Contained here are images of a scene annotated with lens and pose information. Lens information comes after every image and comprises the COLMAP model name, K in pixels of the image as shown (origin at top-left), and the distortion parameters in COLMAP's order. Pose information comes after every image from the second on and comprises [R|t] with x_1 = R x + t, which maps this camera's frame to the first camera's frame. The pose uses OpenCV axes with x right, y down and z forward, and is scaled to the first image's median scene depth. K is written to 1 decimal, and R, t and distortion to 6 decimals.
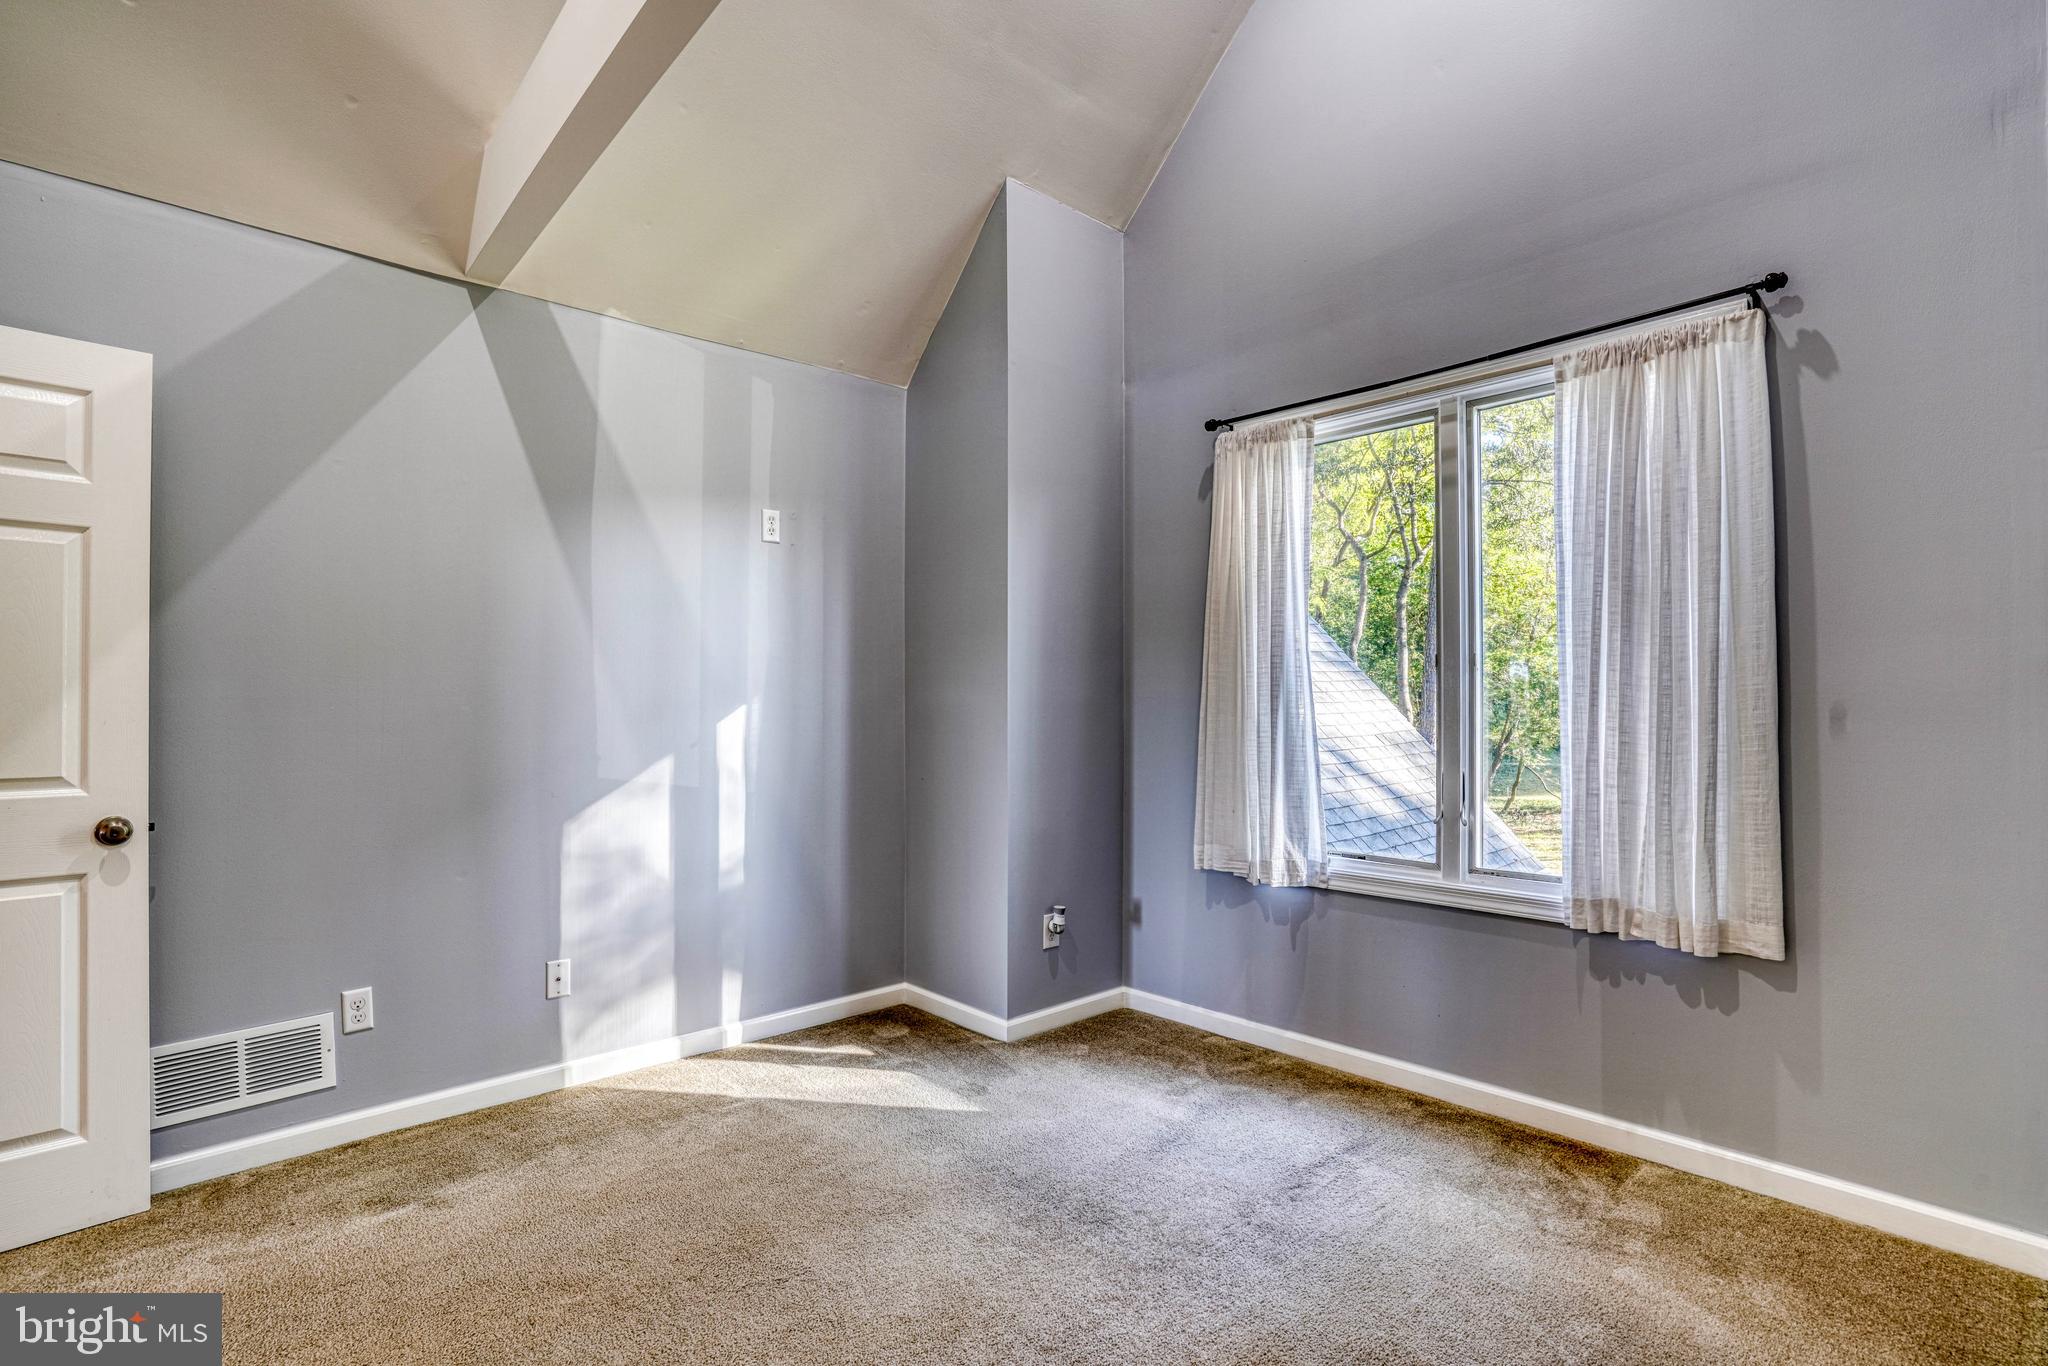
lens RADIAL K [[947.0, 0, 1024.5], [0, 947.0, 693.5], [0, 0, 1]] dist [-0.078362, 0.026508]
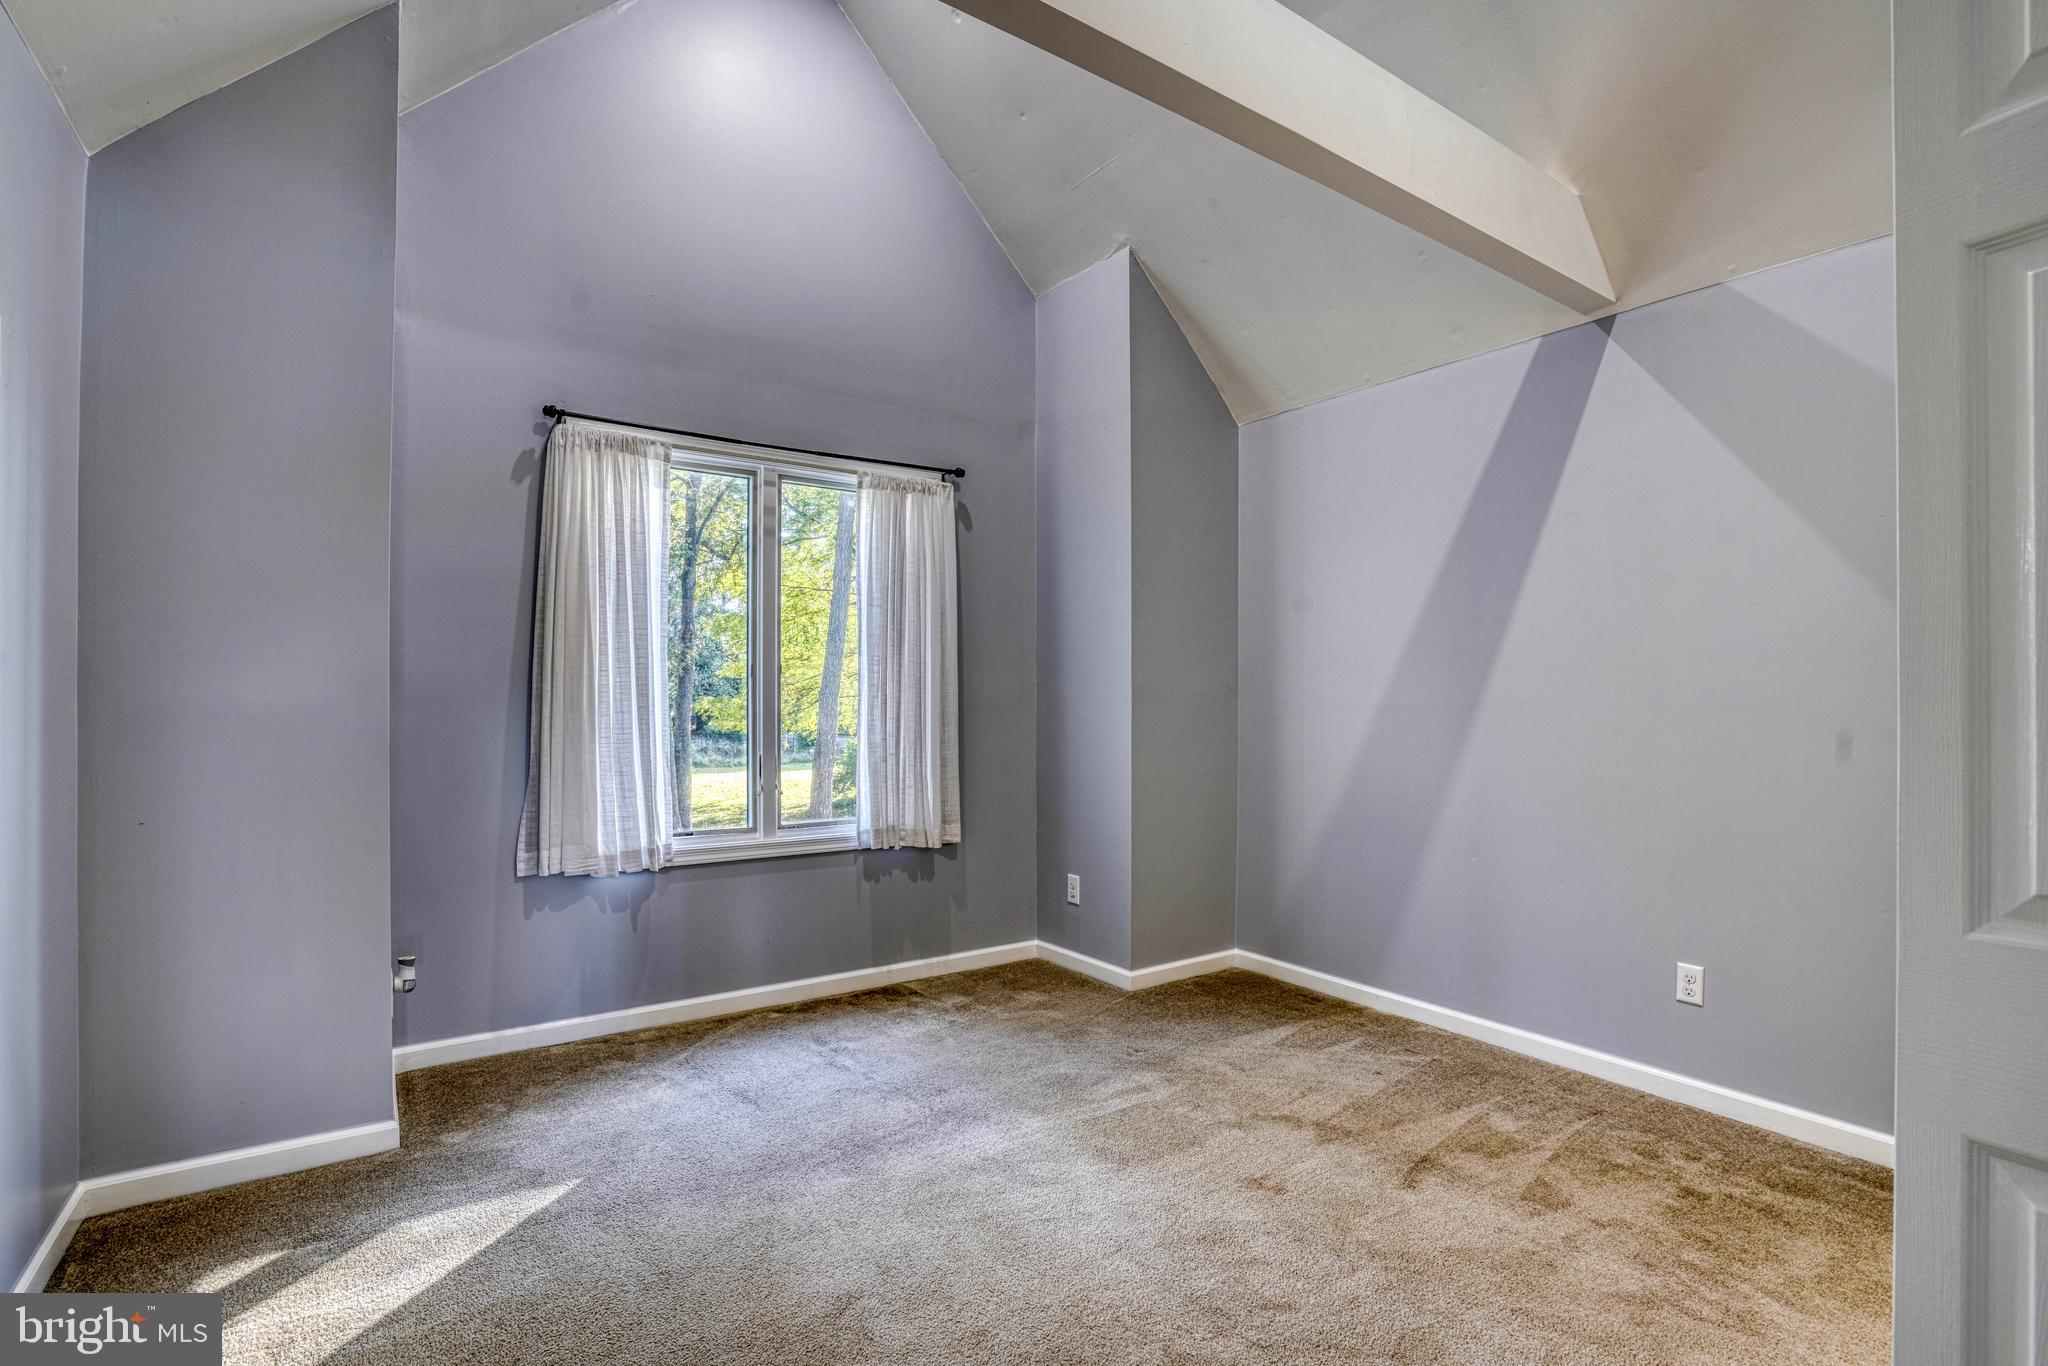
lens RADIAL K [[947.0, 0, 1024.5], [0, 947.0, 693.5], [0, 0, 1]] dist [-0.078362, 0.026508]
pose [[0.122816, 0.006023, 0.992411, -0.808411], [-0.015941, 0.999865, -0.004095, -0.002026], [-0.992301, -0.015317, 0.122895, 0.482403]]
